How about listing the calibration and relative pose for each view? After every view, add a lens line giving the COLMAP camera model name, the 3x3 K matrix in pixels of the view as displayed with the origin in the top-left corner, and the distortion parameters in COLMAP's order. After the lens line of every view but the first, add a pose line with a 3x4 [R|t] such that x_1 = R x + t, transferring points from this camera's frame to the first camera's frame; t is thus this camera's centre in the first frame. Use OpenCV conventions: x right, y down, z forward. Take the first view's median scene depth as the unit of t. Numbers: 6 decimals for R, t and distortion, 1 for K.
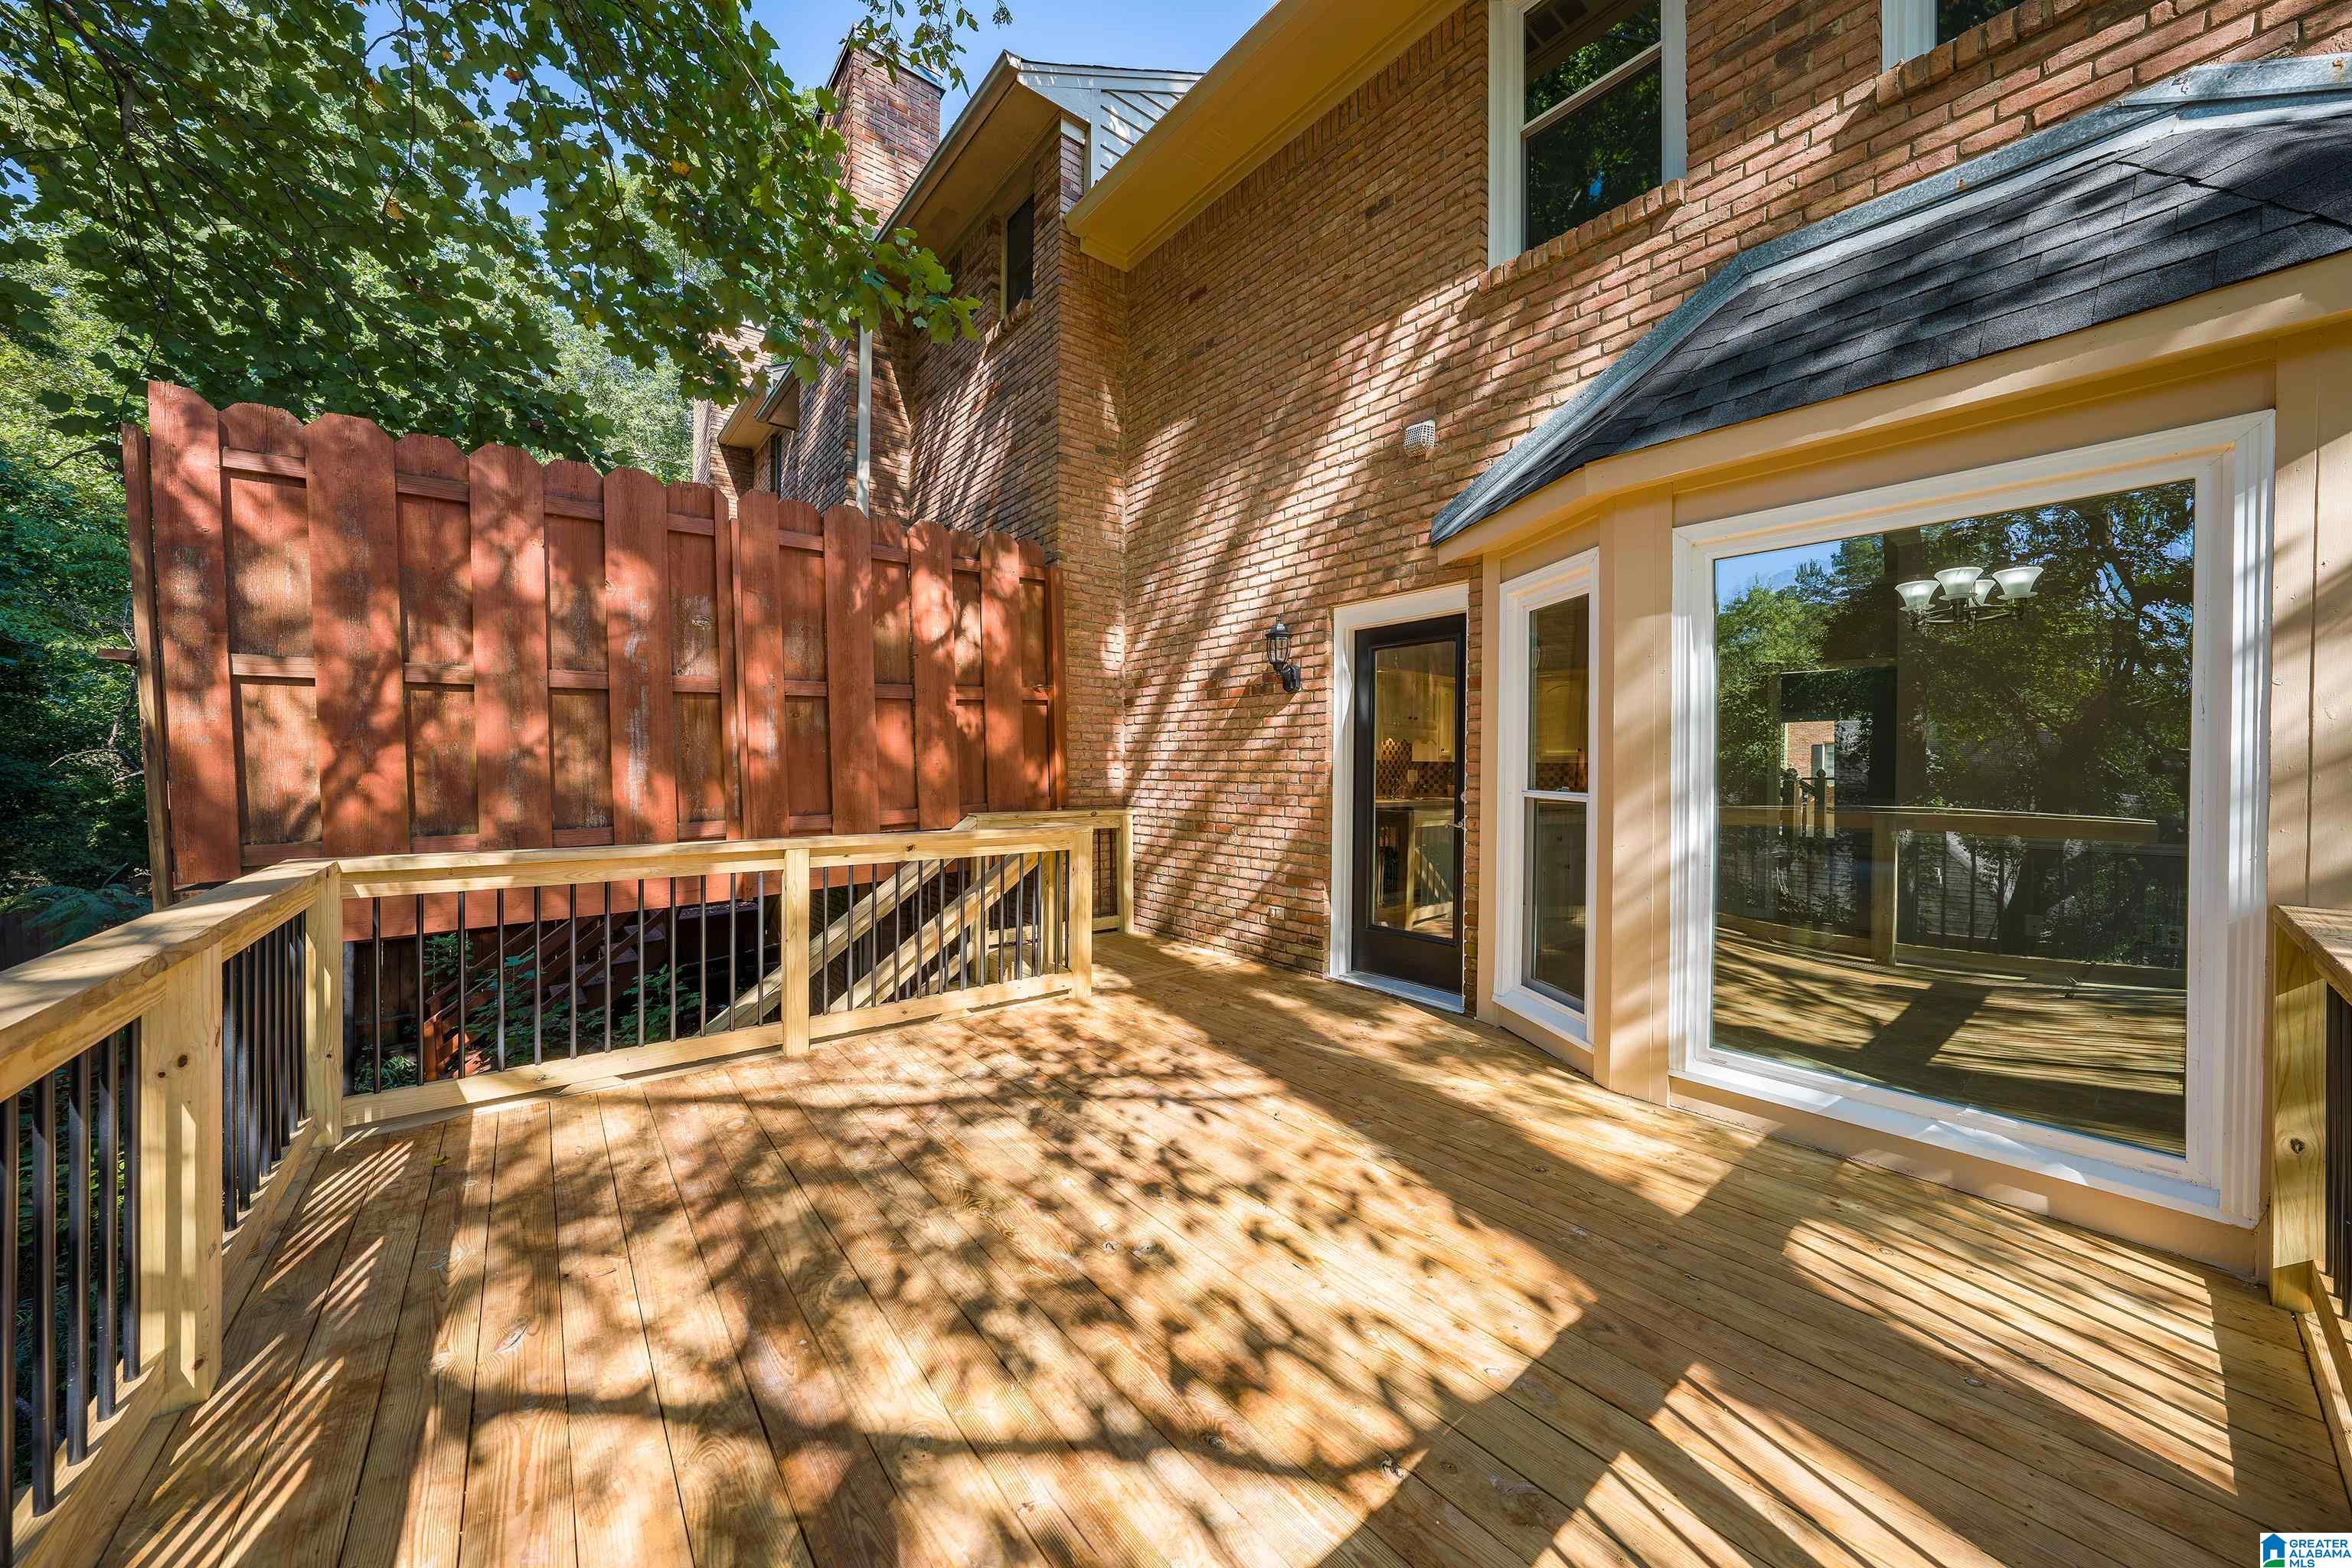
lens RADIAL K [[815.9, 0, 1176.0], [0, 815.9, 784.0], [0, 0, 1]] dist [0.000041, 0.000001]
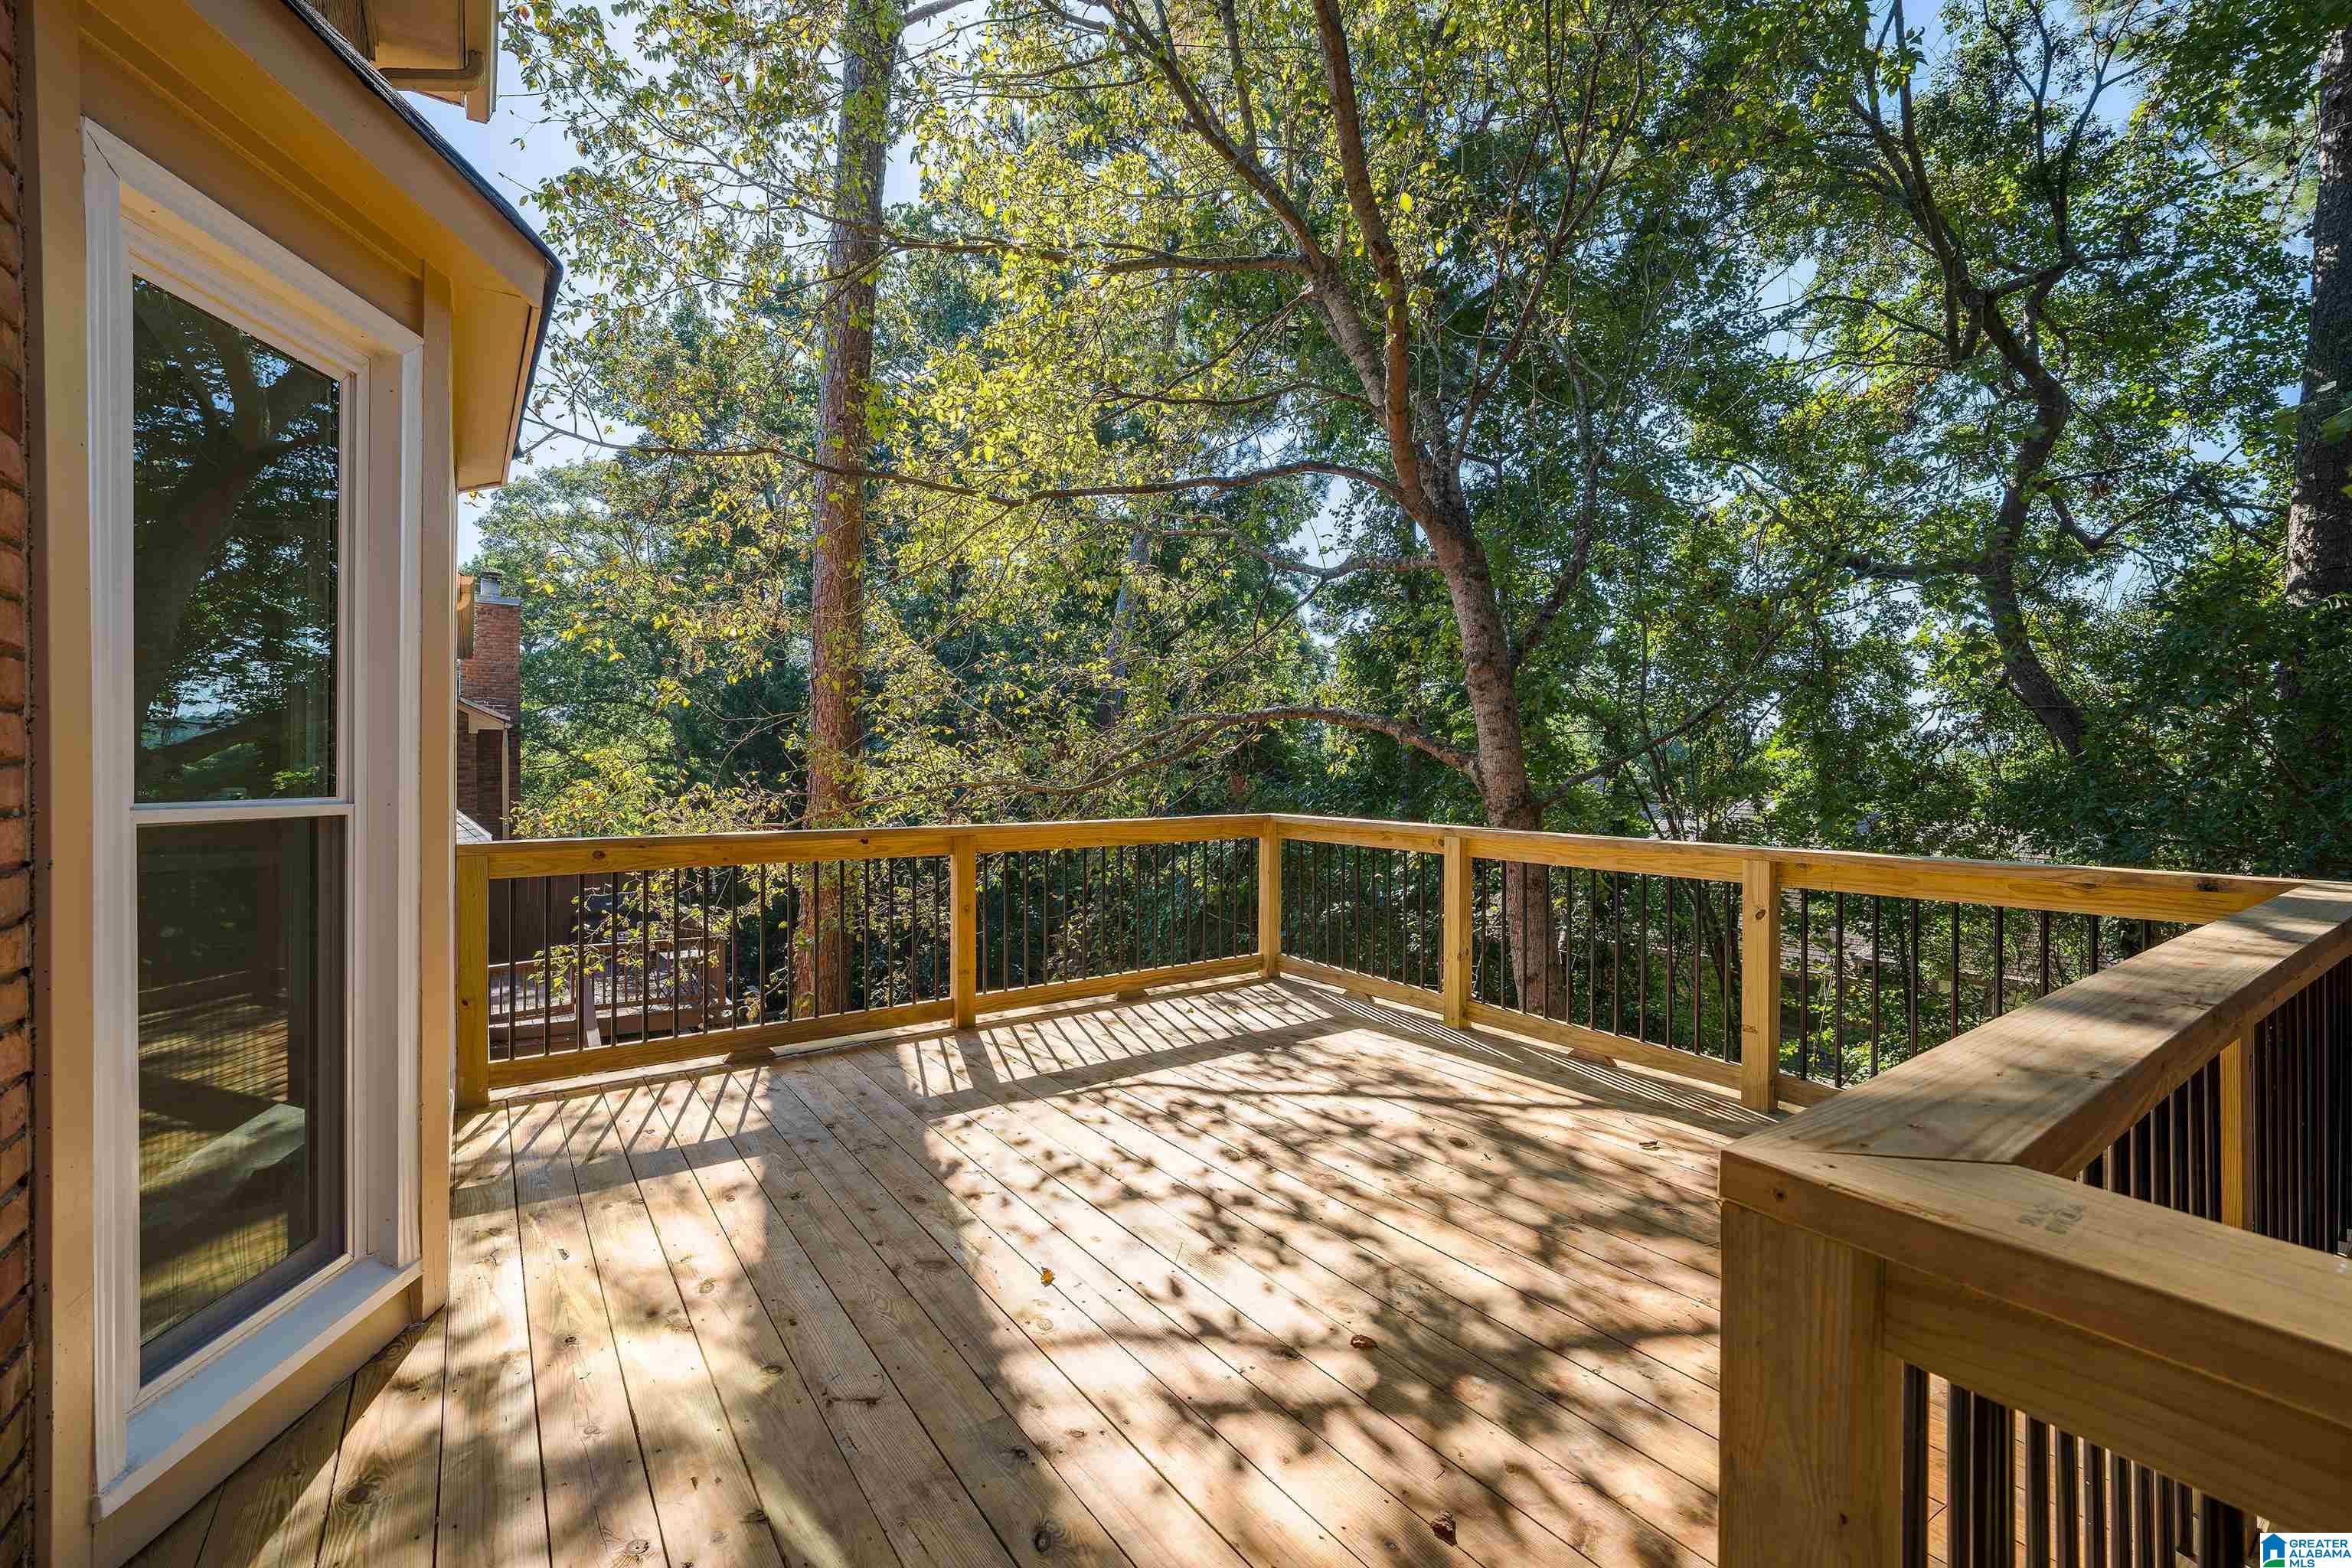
lens RADIAL K [[990.7, 0, 1177.3], [0, 990.7, 745.0], [0, 0, 1]] dist [0.000029, 0.000003]
pose [[-0.998234, -0.011367, 0.058302, -0.016699], [-0.010987, 0.999916, 0.006848, -0.042070], [-0.058374, 0.006195, -0.998276, 2.514837]]
